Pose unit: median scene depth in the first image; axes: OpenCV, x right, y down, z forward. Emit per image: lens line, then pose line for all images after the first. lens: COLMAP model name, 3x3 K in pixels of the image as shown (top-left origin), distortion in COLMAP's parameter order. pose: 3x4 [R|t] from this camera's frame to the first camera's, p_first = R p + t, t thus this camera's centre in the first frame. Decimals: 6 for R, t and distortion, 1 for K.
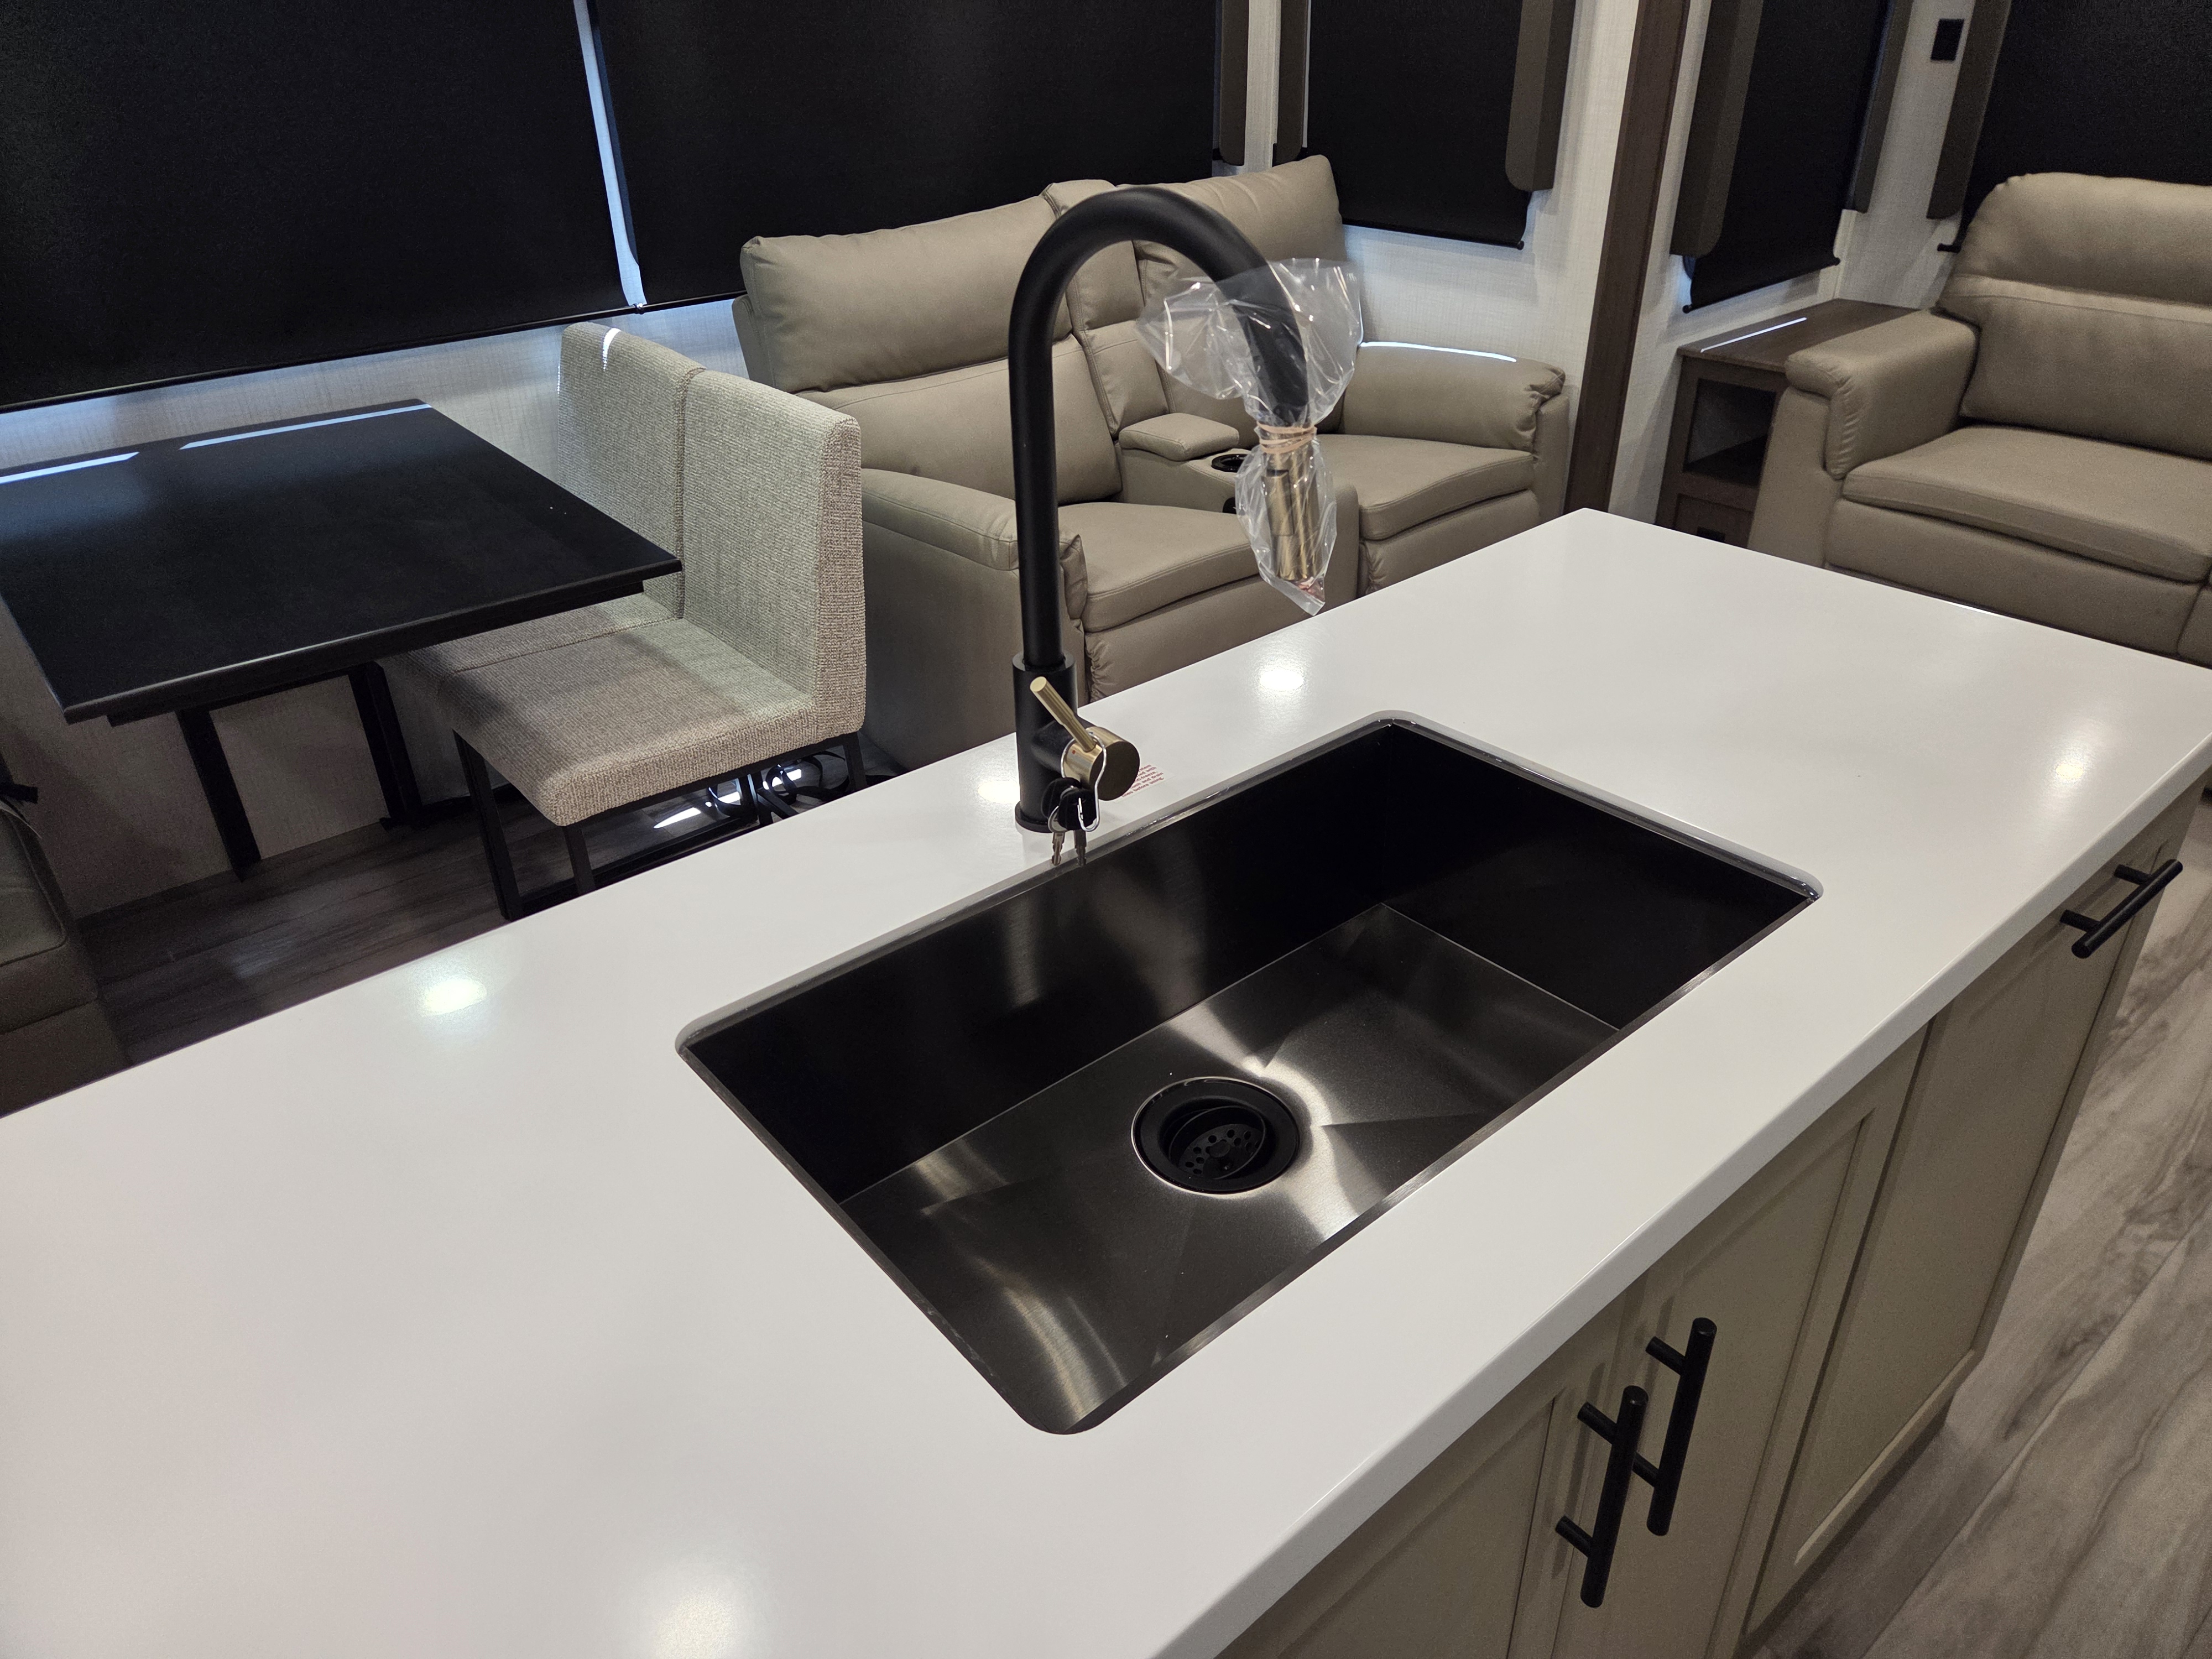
lens RADIAL K [[1493.7, 0, 1096.1], [0, 1493.7, 832.8], [0, 0, 1]] dist [0.045821, -0.037630]
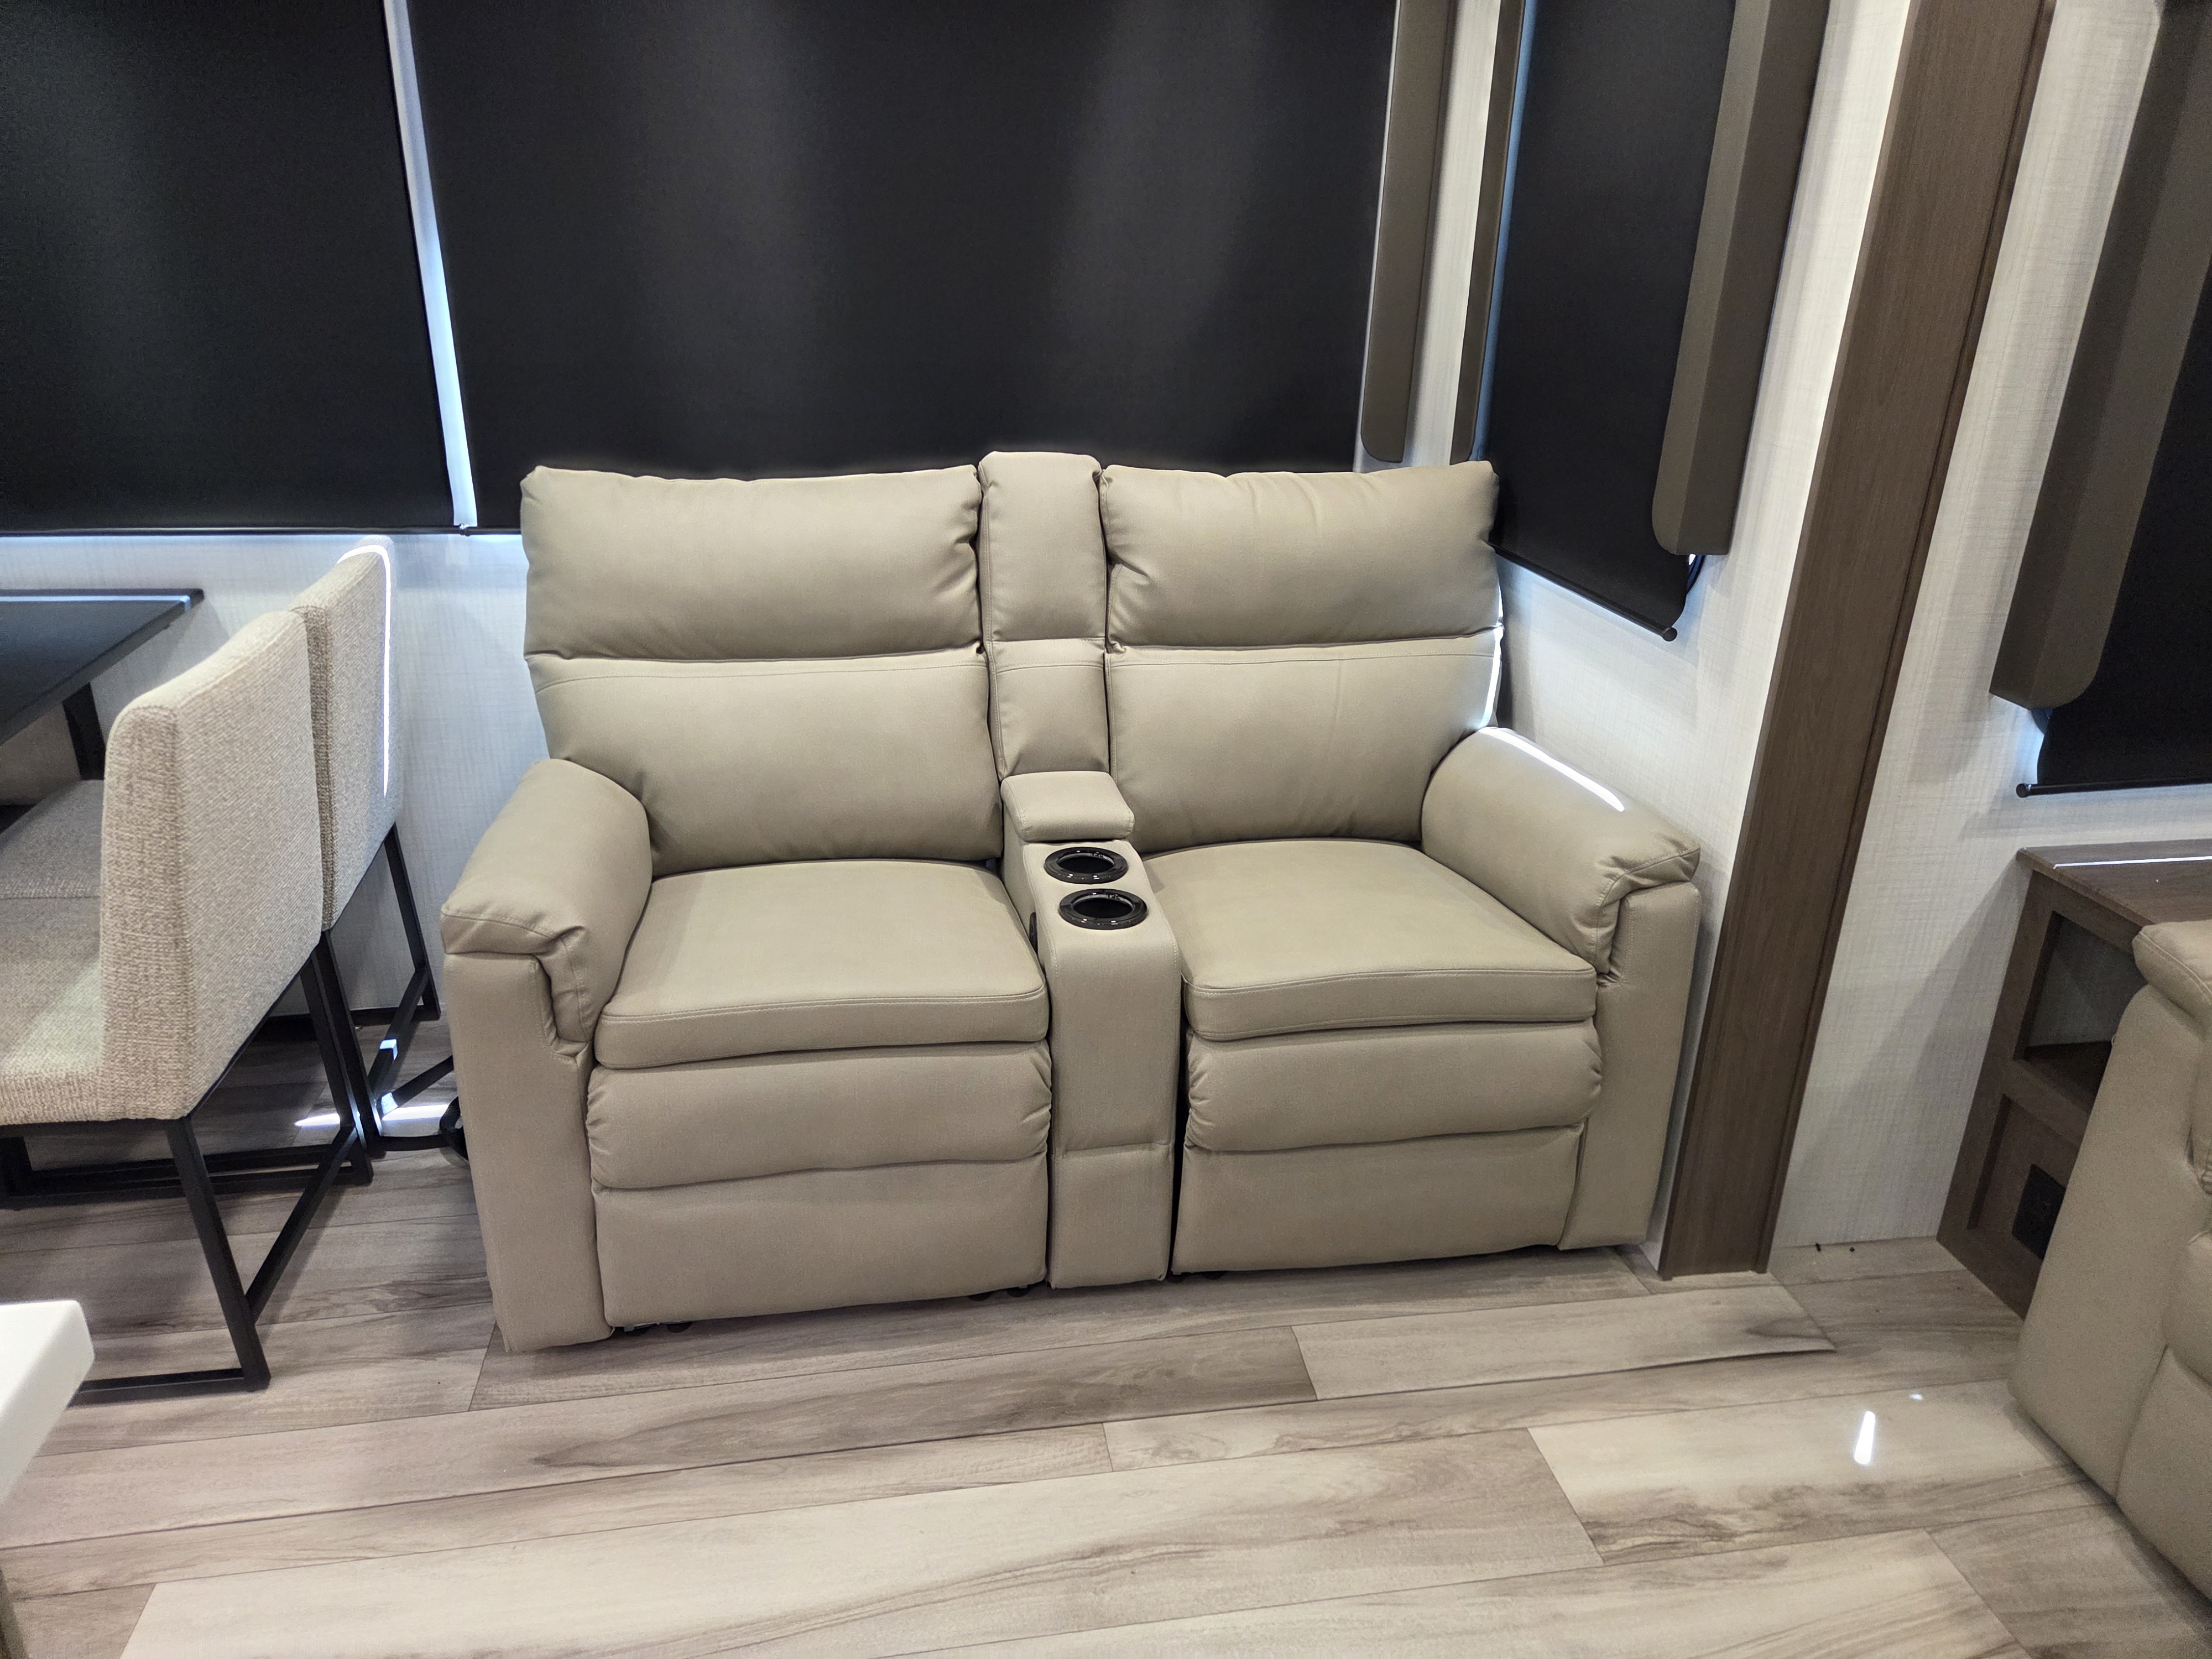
lens RADIAL K [[1493.7, 0, 1097.7], [0, 1493.7, 798.3], [0, 0, 1]] dist [0.045821, -0.037630]
pose [[0.855177, 0.221690, -0.468536, 0.384243], [-0.295259, 0.951281, -0.088807, -0.204884], [0.426022, 0.214286, 0.878969, 0.383132]]
